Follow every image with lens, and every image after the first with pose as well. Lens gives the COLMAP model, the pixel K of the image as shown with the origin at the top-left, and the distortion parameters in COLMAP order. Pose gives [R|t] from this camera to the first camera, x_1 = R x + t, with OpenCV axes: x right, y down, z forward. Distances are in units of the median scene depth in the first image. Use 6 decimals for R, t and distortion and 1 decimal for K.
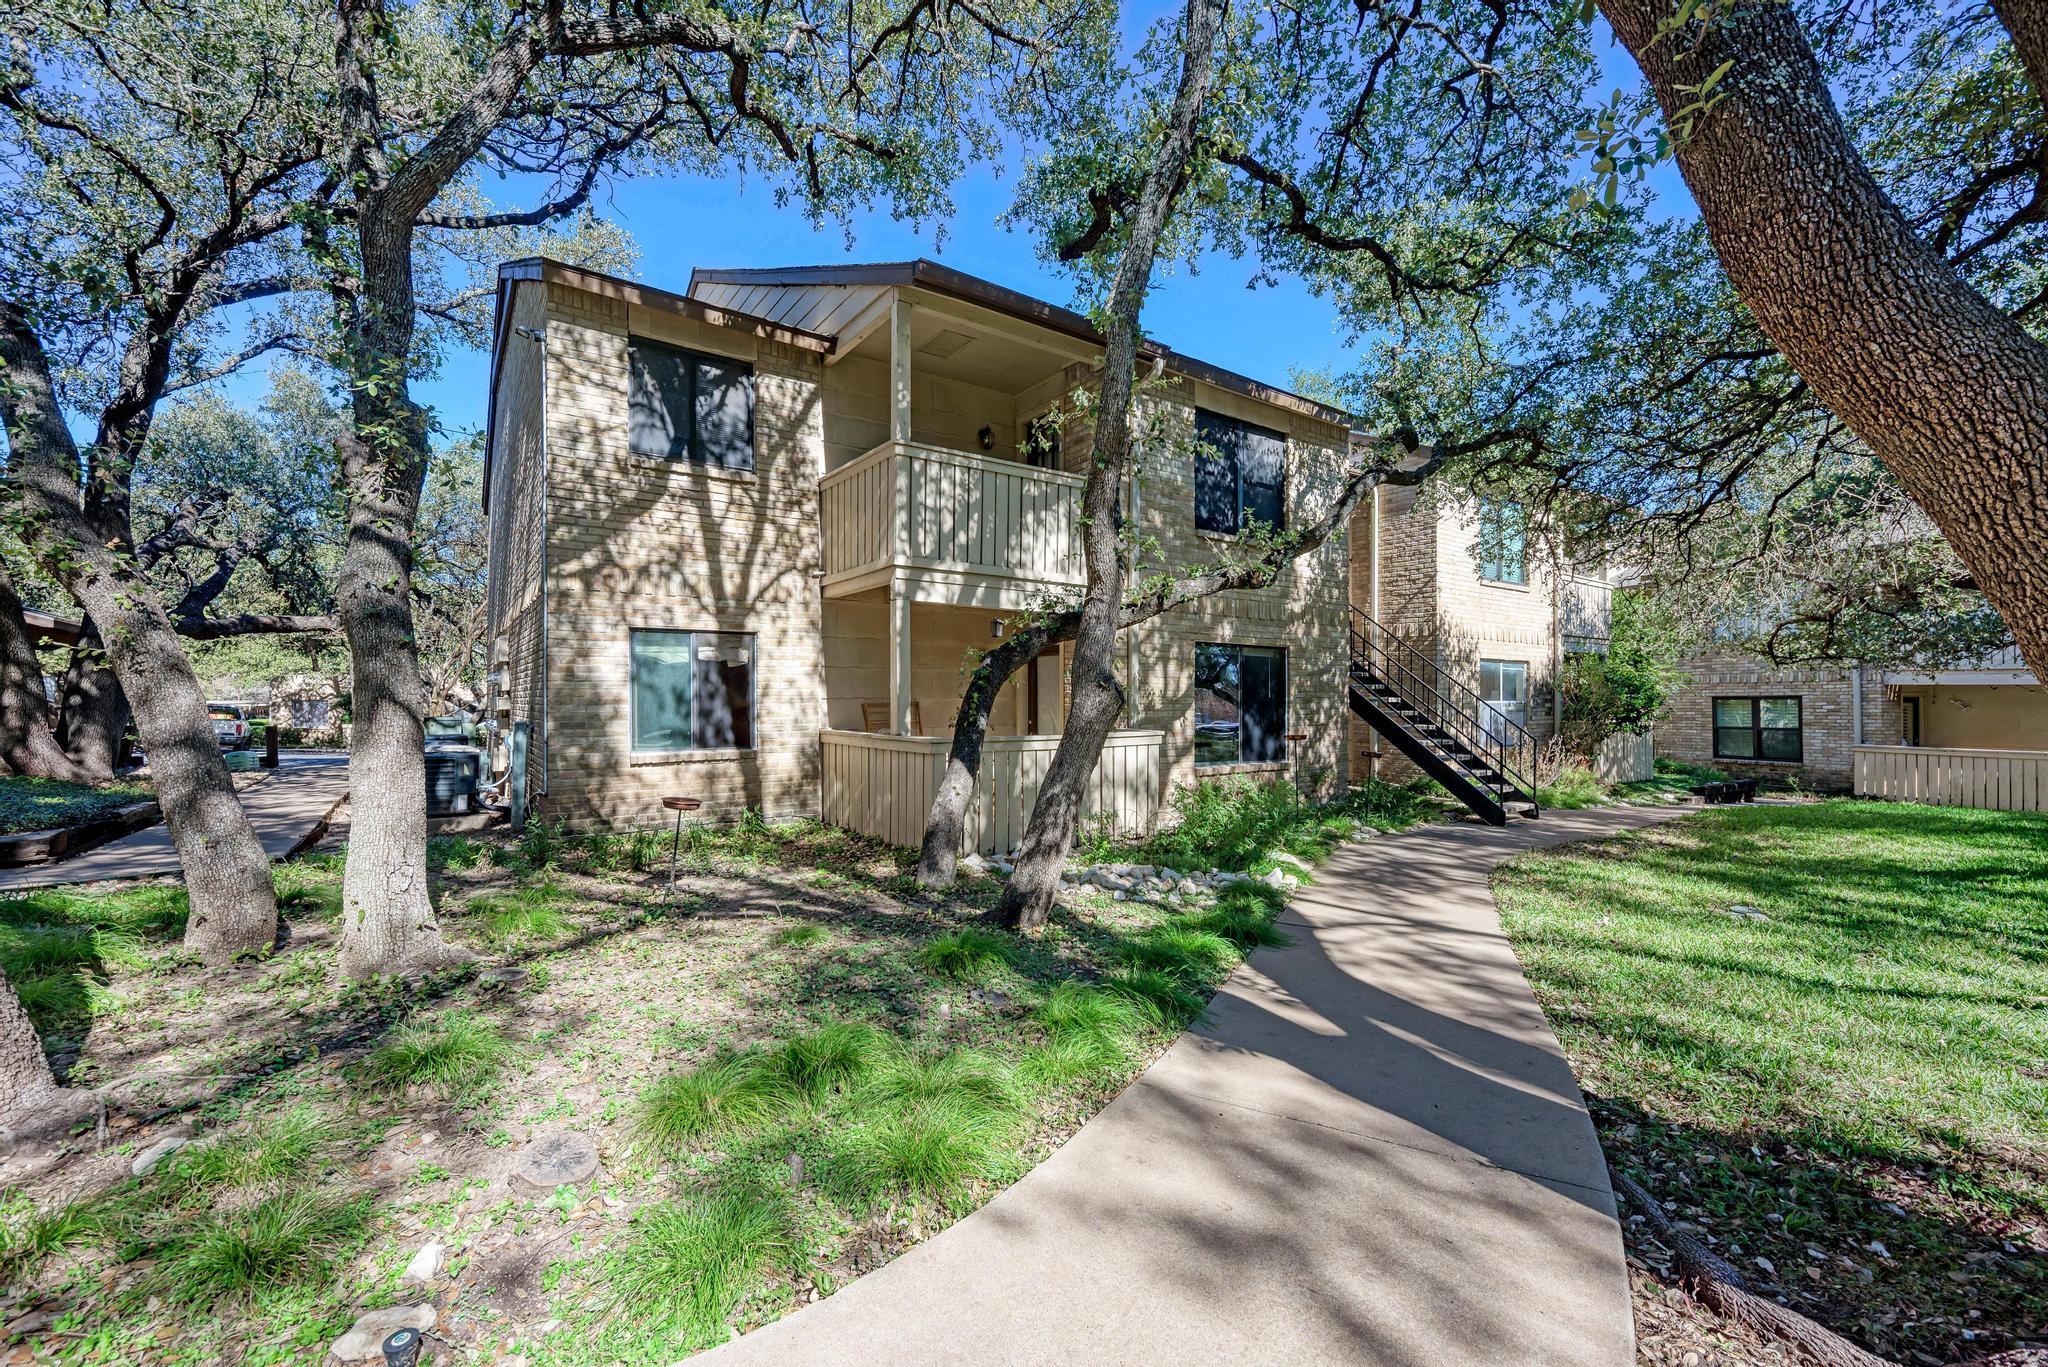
lens RADIAL K [[834.6, 0, 1018.4], [0, 834.6, 696.3], [0, 0, 1]] dist [0.002879, -0.000116]
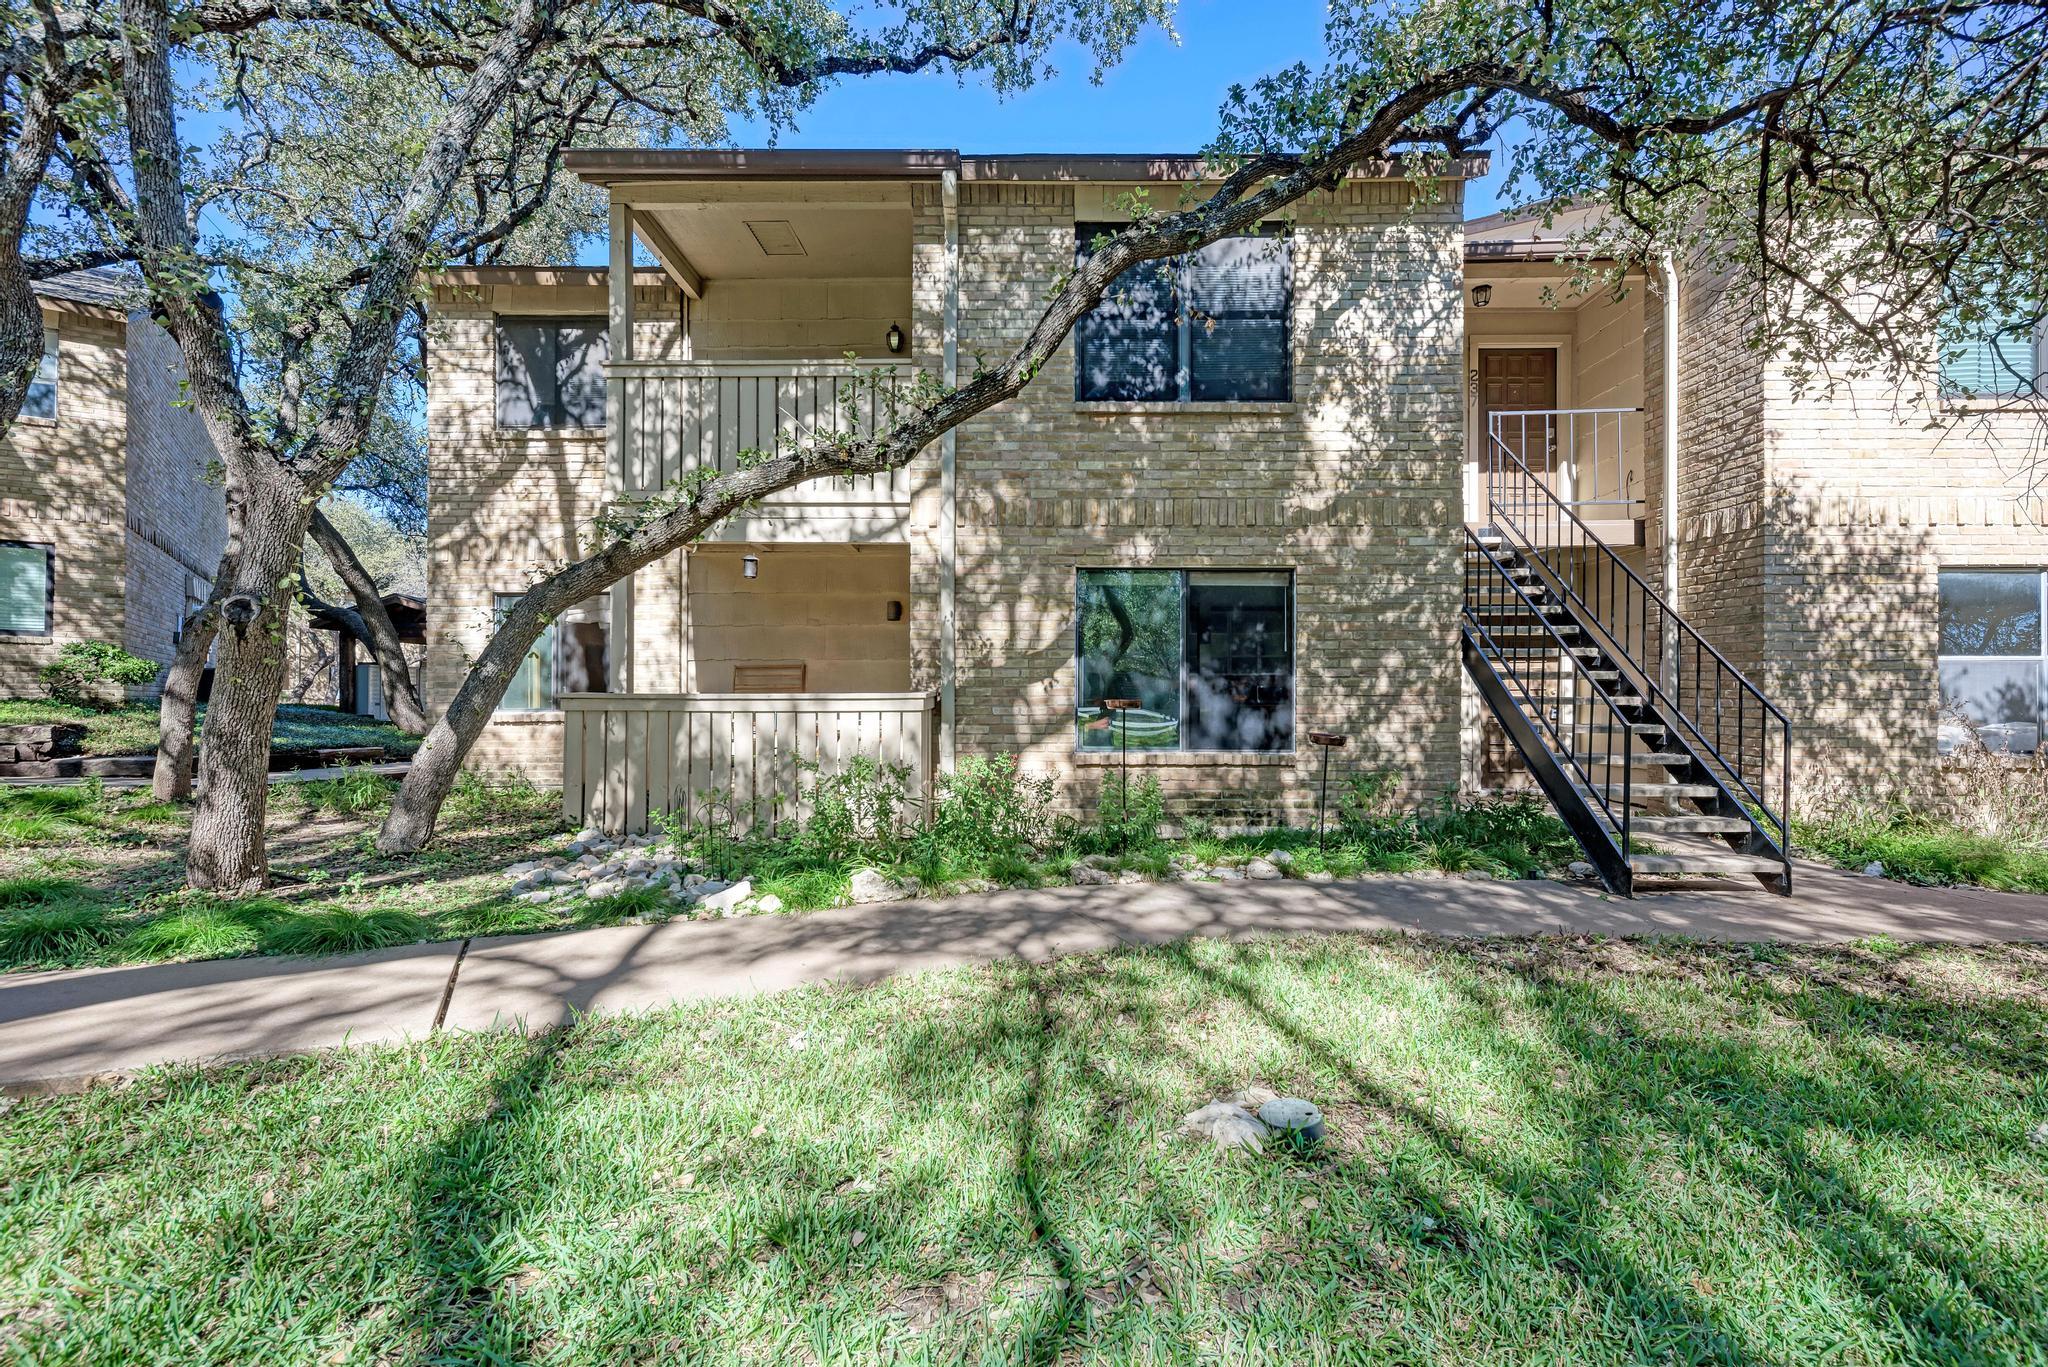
lens RADIAL K [[942.1, 0, 1041.3], [0, 942.1, 691.6], [0, 0, 1]] dist [0.009802, -0.000121]
pose [[0.803242, -0.002939, -0.595645, 0.766332], [0.001157, 0.999994, -0.003374, 0.044610], [0.595651, 0.002021, 0.803241, 0.431741]]
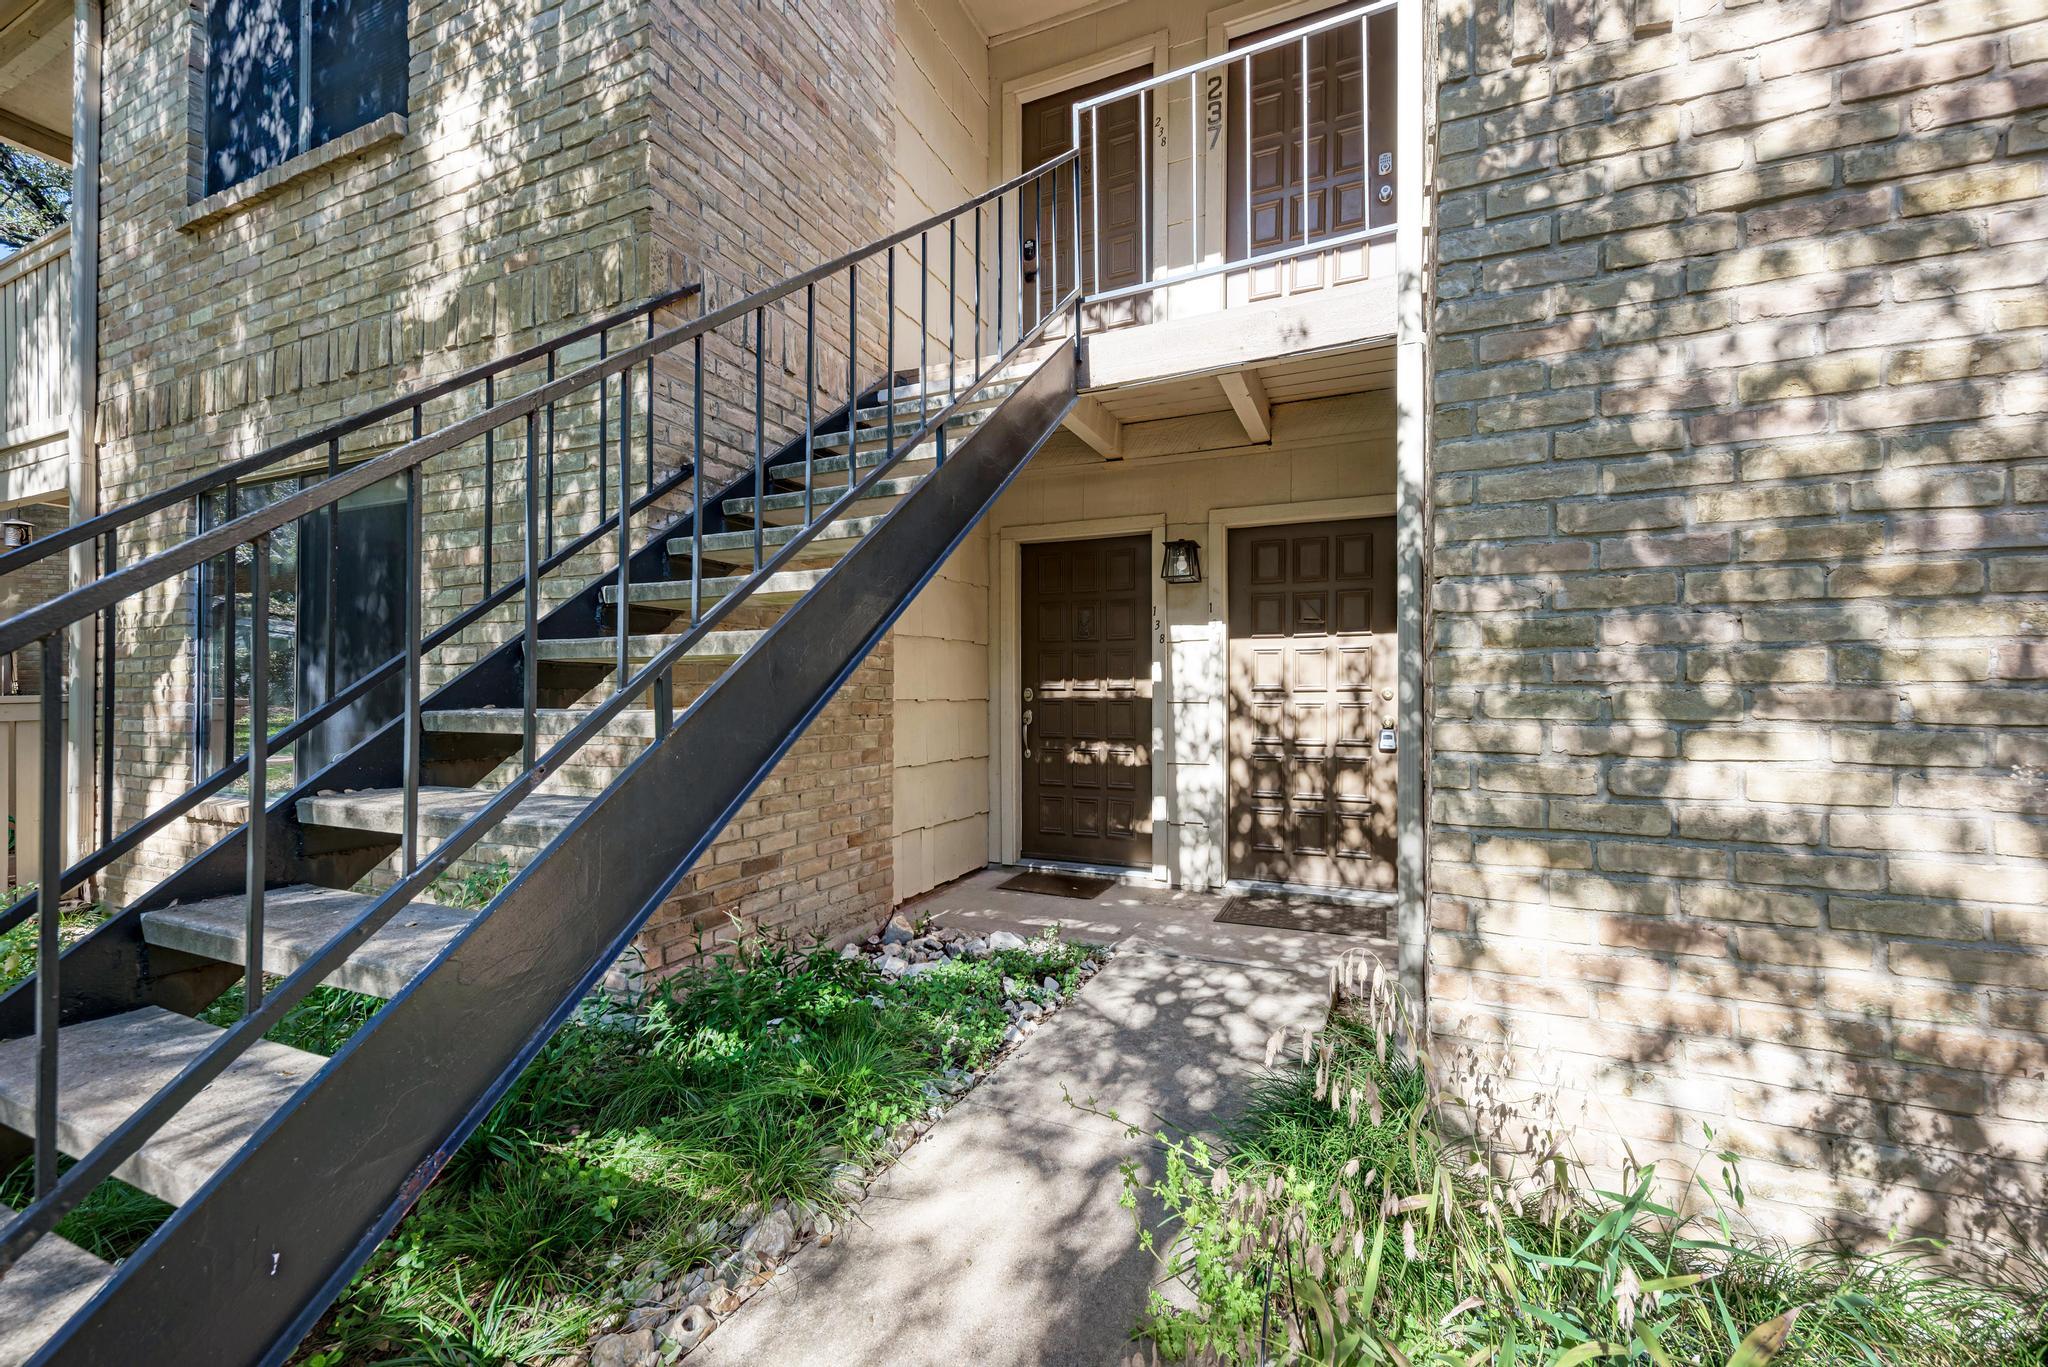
lens RADIAL K [[834.6, 0, 1026.9], [0, 834.6, 692.3], [0, 0, 1]] dist [0.002879, -0.000116]
pose [[0.500383, -0.007457, -0.865772, 0.915027], [0.000297, 0.999964, -0.008440, 0.044939], [0.865804, 0.003966, 0.500367, 1.358397]]
